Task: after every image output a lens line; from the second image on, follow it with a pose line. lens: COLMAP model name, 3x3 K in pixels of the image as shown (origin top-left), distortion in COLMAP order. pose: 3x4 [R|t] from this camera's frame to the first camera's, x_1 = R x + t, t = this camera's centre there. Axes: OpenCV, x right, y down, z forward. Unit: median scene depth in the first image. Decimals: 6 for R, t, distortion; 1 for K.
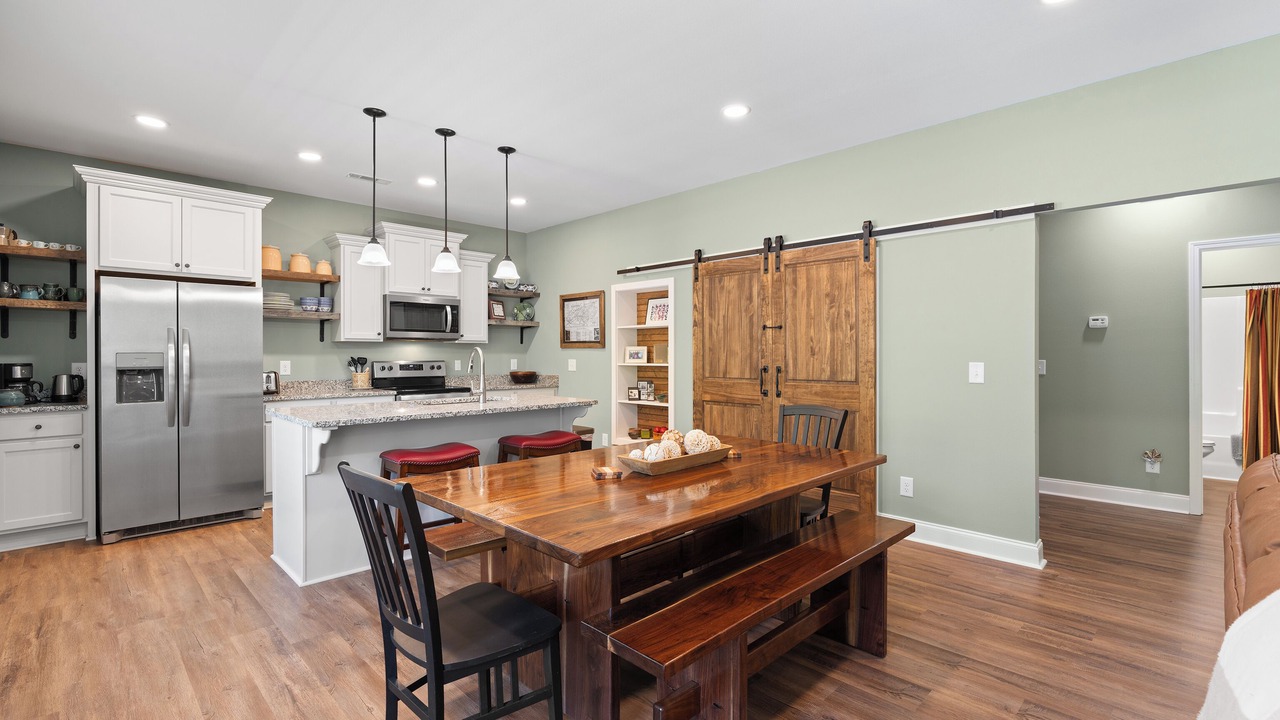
lens RADIAL K [[576.0, 0, 638.6], [0, 576.0, 355.0], [0, 0, 1]] dist [-0.002934, 0.001523]
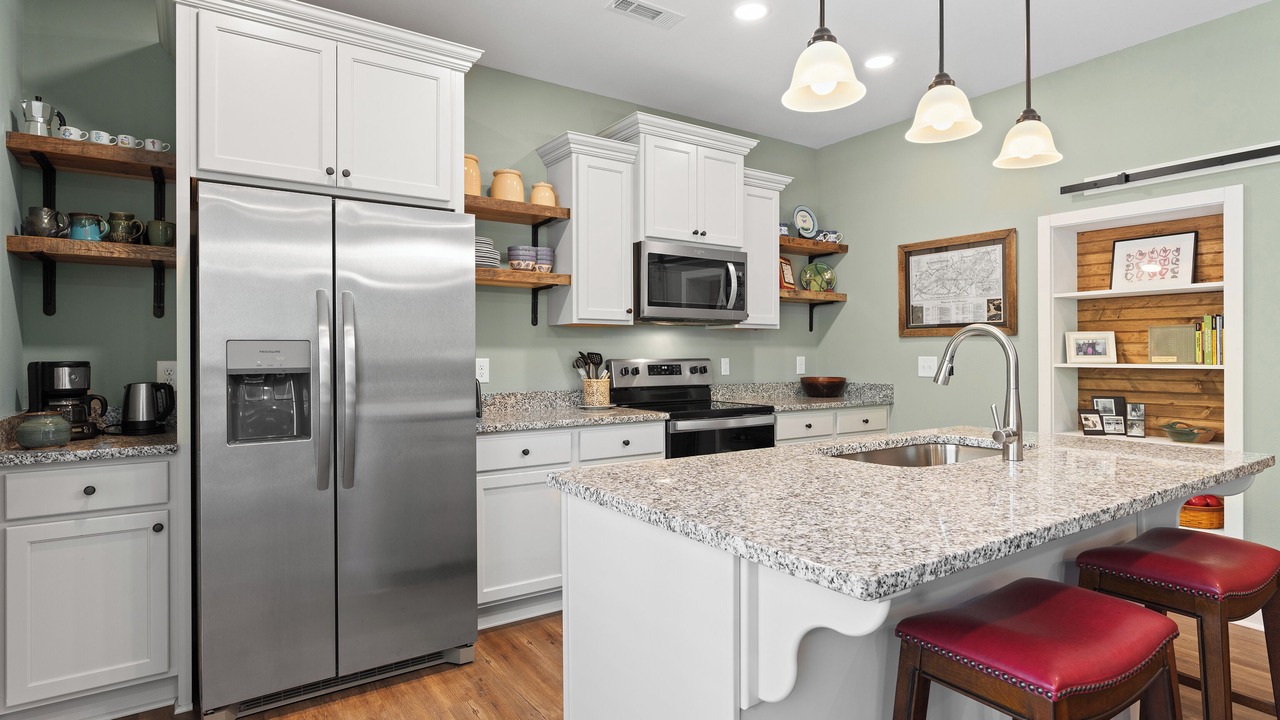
lens RADIAL K [[669.1, 0, 639.2], [0, 669.1, 353.3], [0, 0, 1]] dist [-0.002976, 0.002070]
pose [[0.982901, -0.001041, -0.184131, -0.346433], [0.000818, 0.999999, -0.001287, 0.006450], [0.184132, 0.001114, 0.982901, 0.381801]]
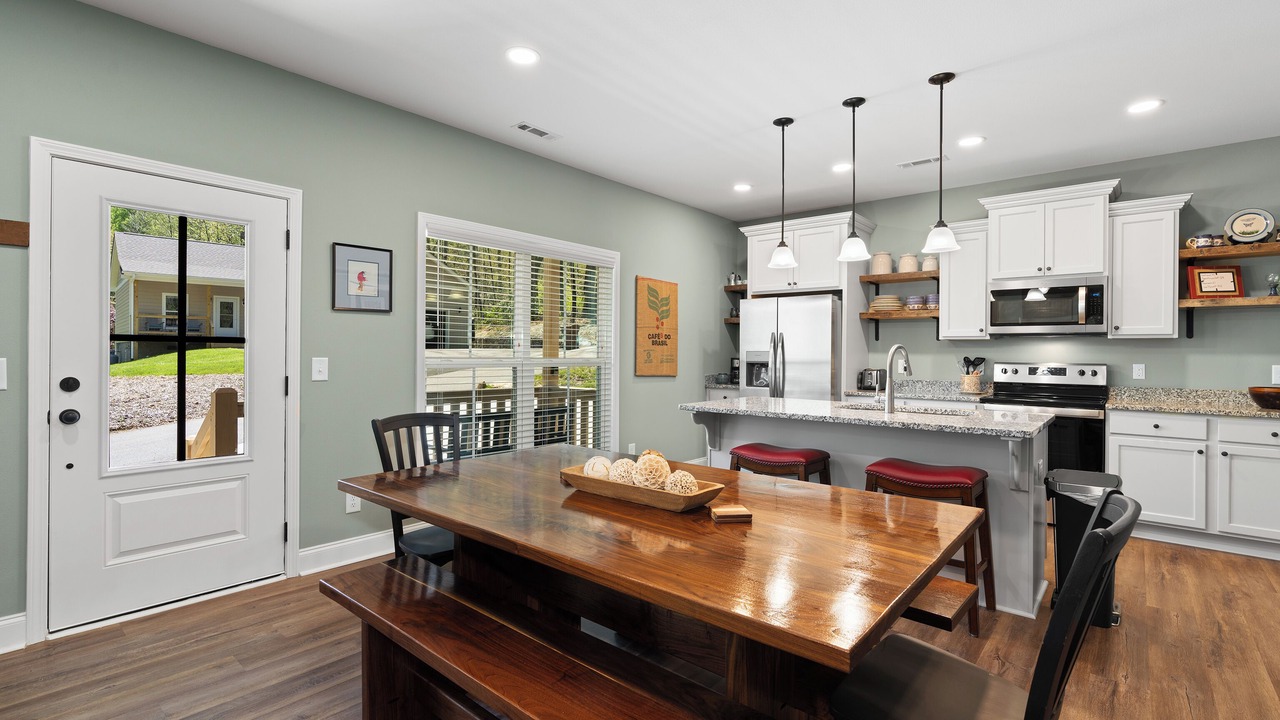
lens RADIAL K [[586.4, 0, 635.3], [0, 586.4, 352.3], [0, 0, 1]] dist [-0.001787, 0.000729]
pose [[0.078046, 0.001202, -0.996949, 0.410617], [-0.009250, 0.999957, 0.000481, 0.000741], [0.996907, 0.009185, 0.078054, 0.453433]]
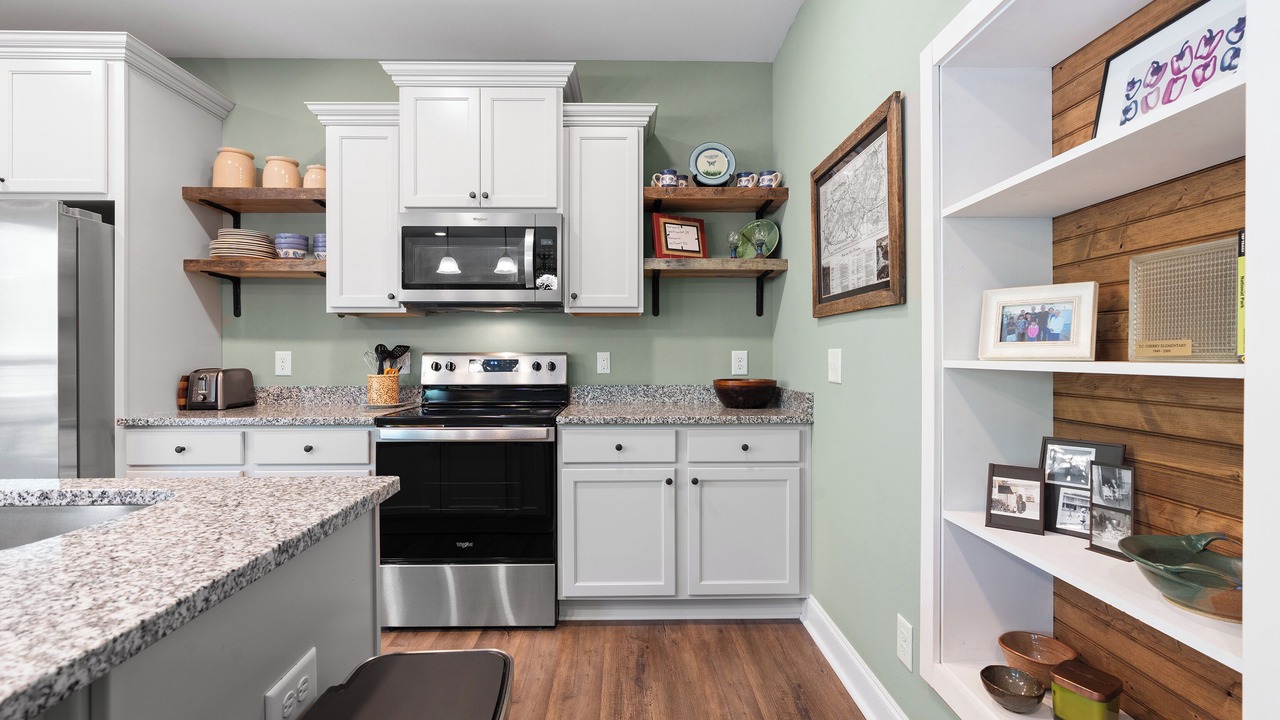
lens RADIAL K [[576.0, 0, 638.6], [0, 576.0, 355.0], [0, 0, 1]] dist [-0.002934, 0.001523]
pose [[0.723938, 0.000874, -0.689864, 0.044980], [0.000472, 0.999998, 0.001762, 0.013666], [0.689865, -0.001601, 0.723936, 0.855252]]
